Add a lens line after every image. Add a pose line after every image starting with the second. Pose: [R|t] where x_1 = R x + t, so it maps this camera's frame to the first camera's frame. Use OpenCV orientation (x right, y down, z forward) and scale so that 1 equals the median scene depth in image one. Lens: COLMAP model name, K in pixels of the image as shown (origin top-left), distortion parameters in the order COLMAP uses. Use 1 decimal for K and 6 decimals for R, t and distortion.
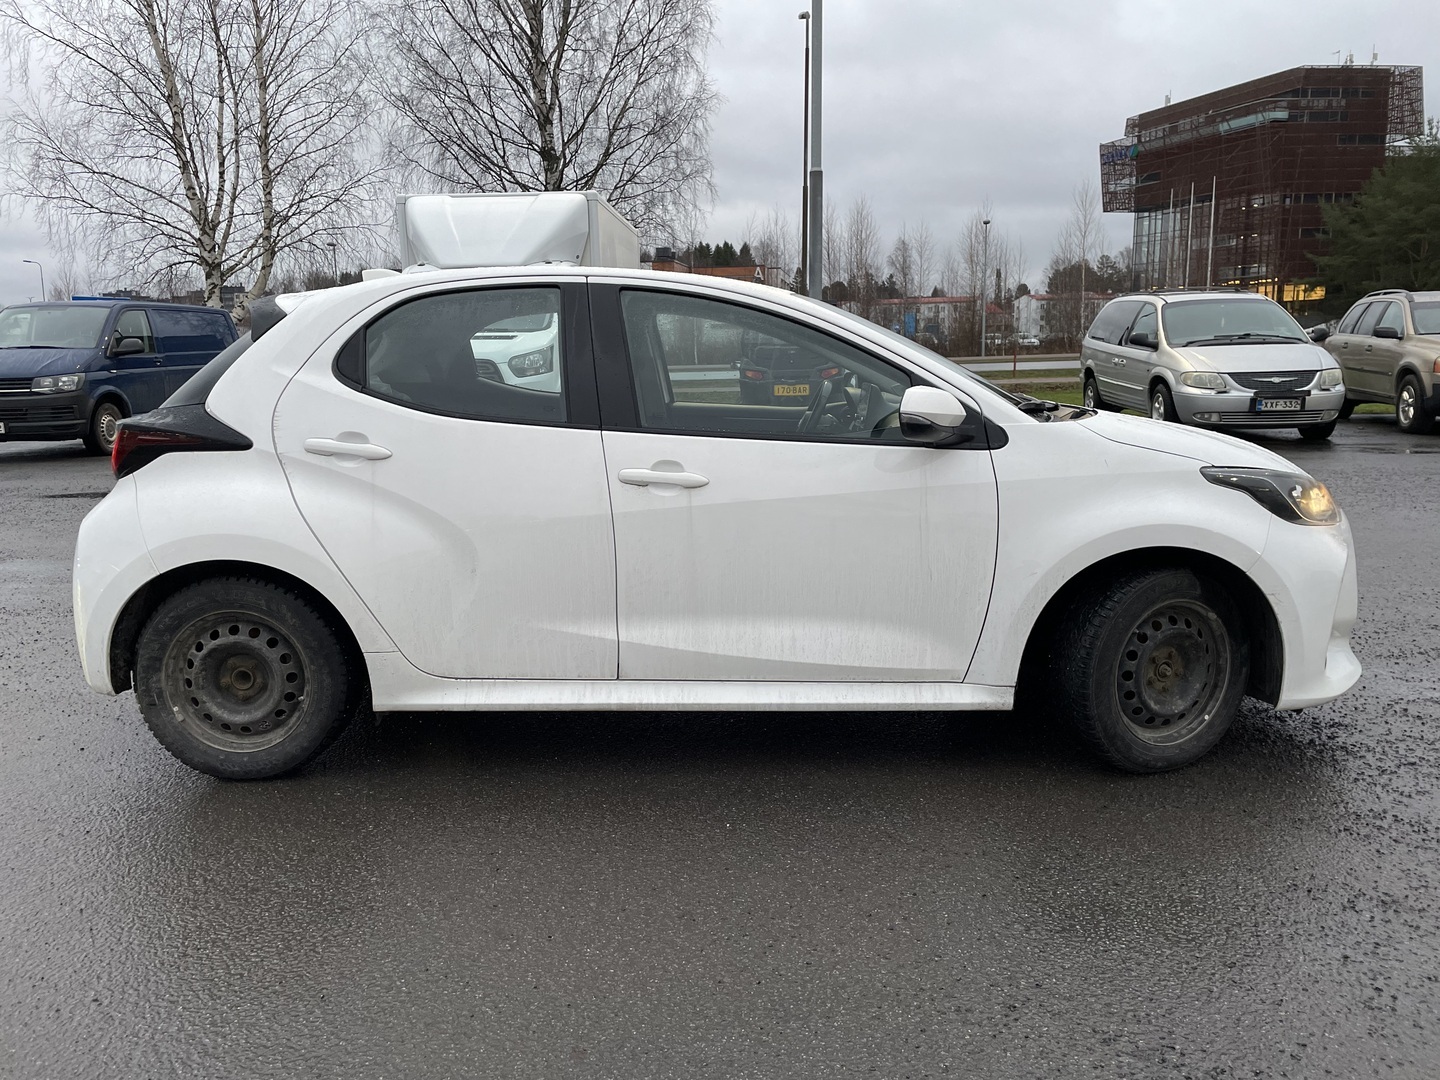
lens RADIAL K [[1070.0, 0, 715.2], [0, 1070.0, 540.2], [0, 0, 1]] dist [0.057229, -0.082334]
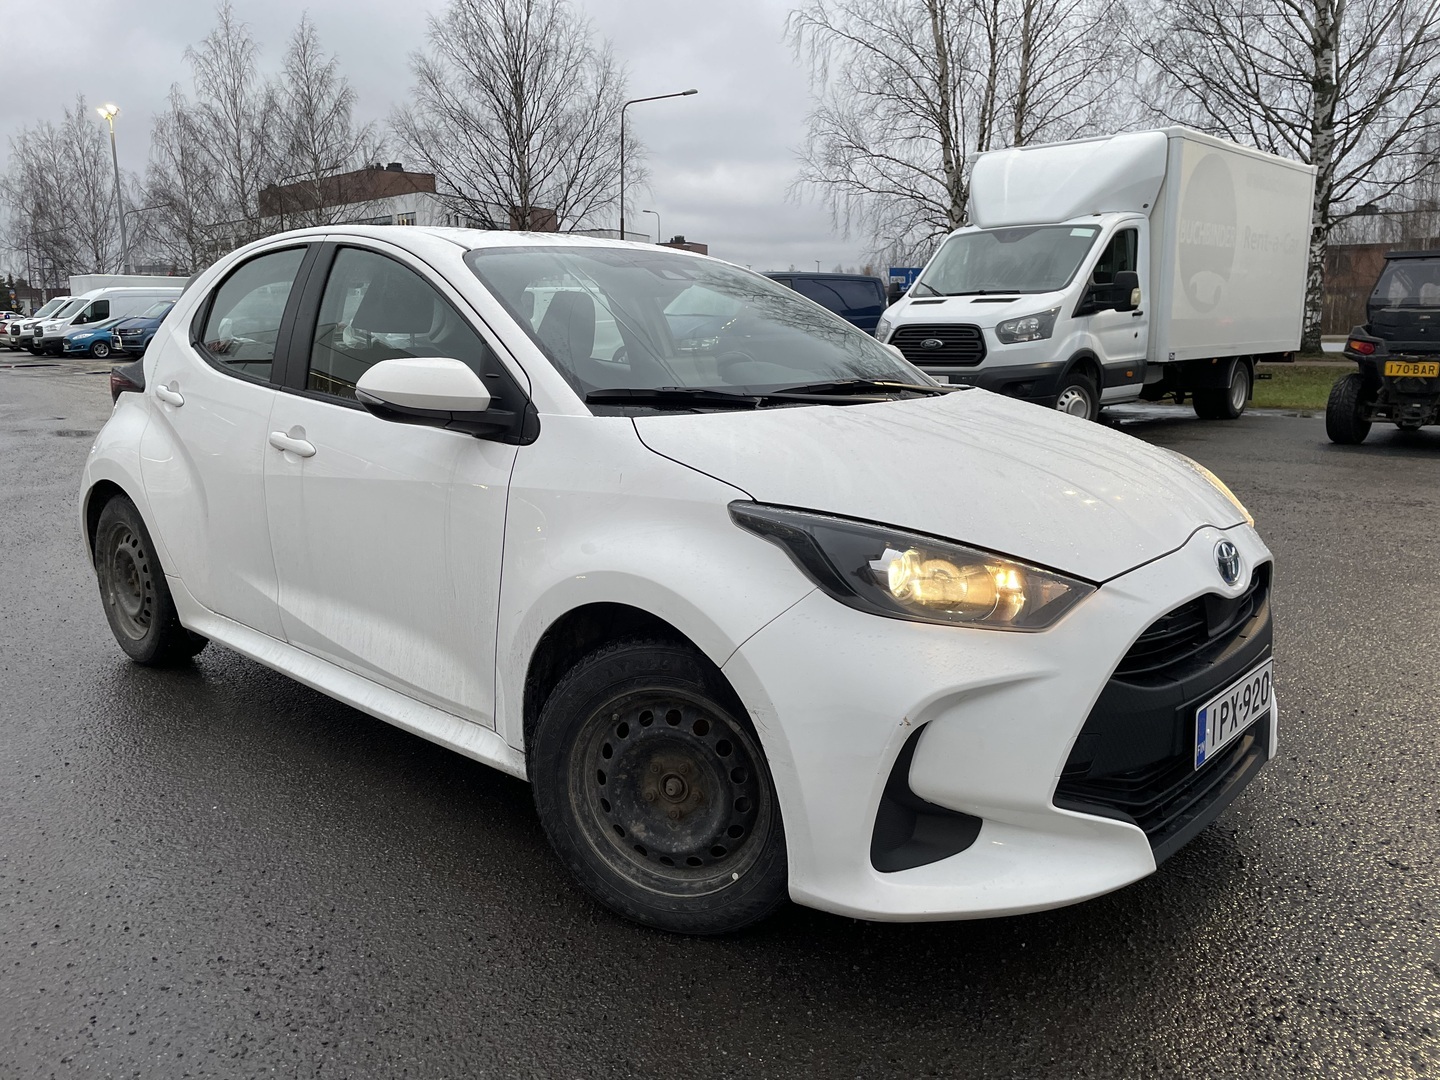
lens RADIAL K [[1070.0, 0, 723.1], [0, 1070.0, 535.8], [0, 0, 1]] dist [0.057229, -0.082334]
pose [[0.748936, 0.137843, -0.648147, 0.860494], [-0.119630, 0.990179, 0.072352, -0.090588], [0.651754, 0.023350, 0.758071, 0.498651]]
